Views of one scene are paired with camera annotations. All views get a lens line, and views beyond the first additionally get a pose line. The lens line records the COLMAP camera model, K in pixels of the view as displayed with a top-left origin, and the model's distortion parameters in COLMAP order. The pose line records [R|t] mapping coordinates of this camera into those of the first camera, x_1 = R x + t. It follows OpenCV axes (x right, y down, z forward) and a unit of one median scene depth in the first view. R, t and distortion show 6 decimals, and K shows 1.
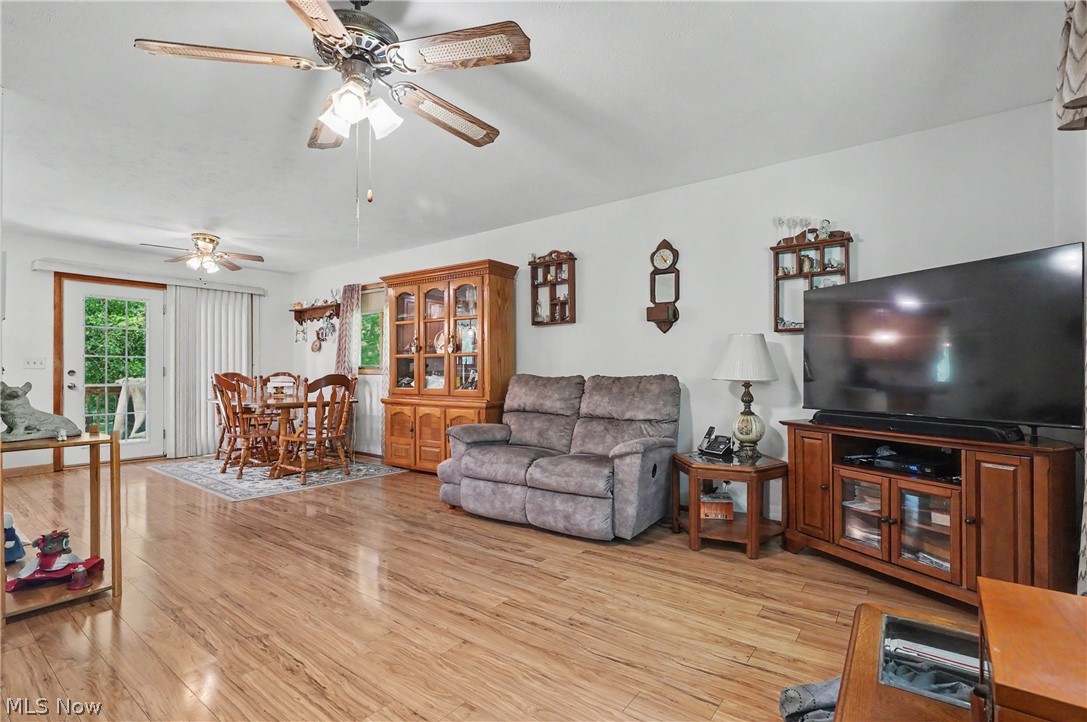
lens RADIAL K [[498.2, 0, 545.1], [0, 498.2, 367.3], [0, 0, 1]] dist [-0.018270, -0.000208]
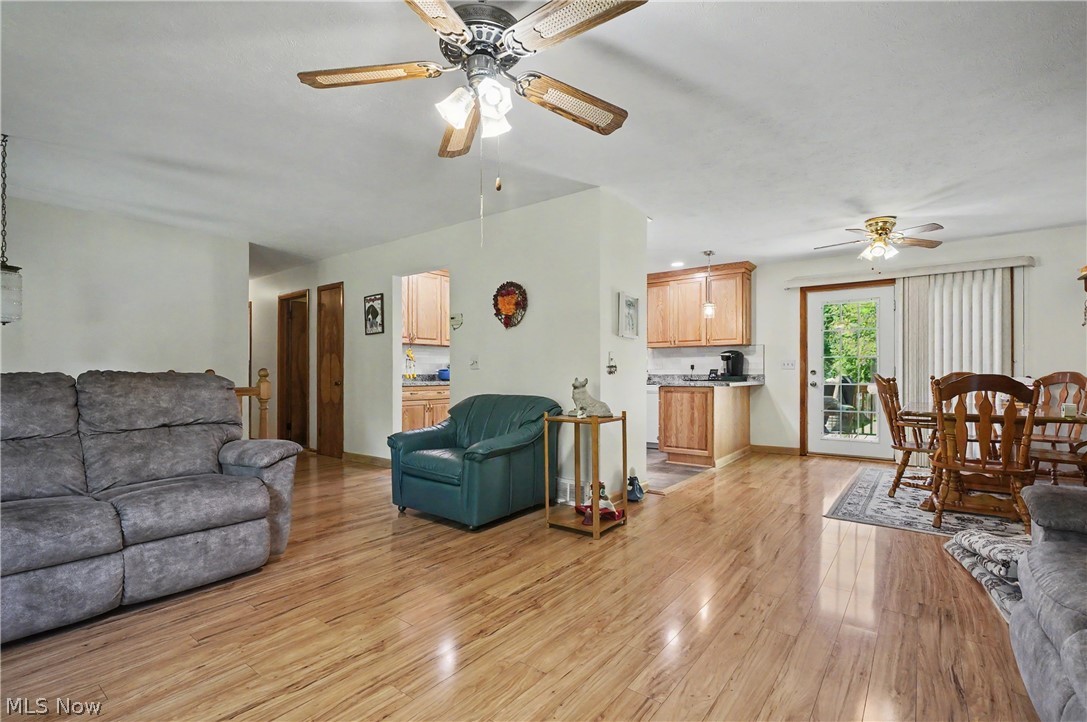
lens RADIAL K [[498.2, 0, 546.5], [0, 498.2, 367.8], [0, 0, 1]] dist [-0.018270, -0.000208]
pose [[-0.011321, -0.008845, -0.999897, 0.230572], [0.008248, 0.999926, -0.008939, 0.006276], [0.999902, -0.008348, -0.011247, 0.428377]]
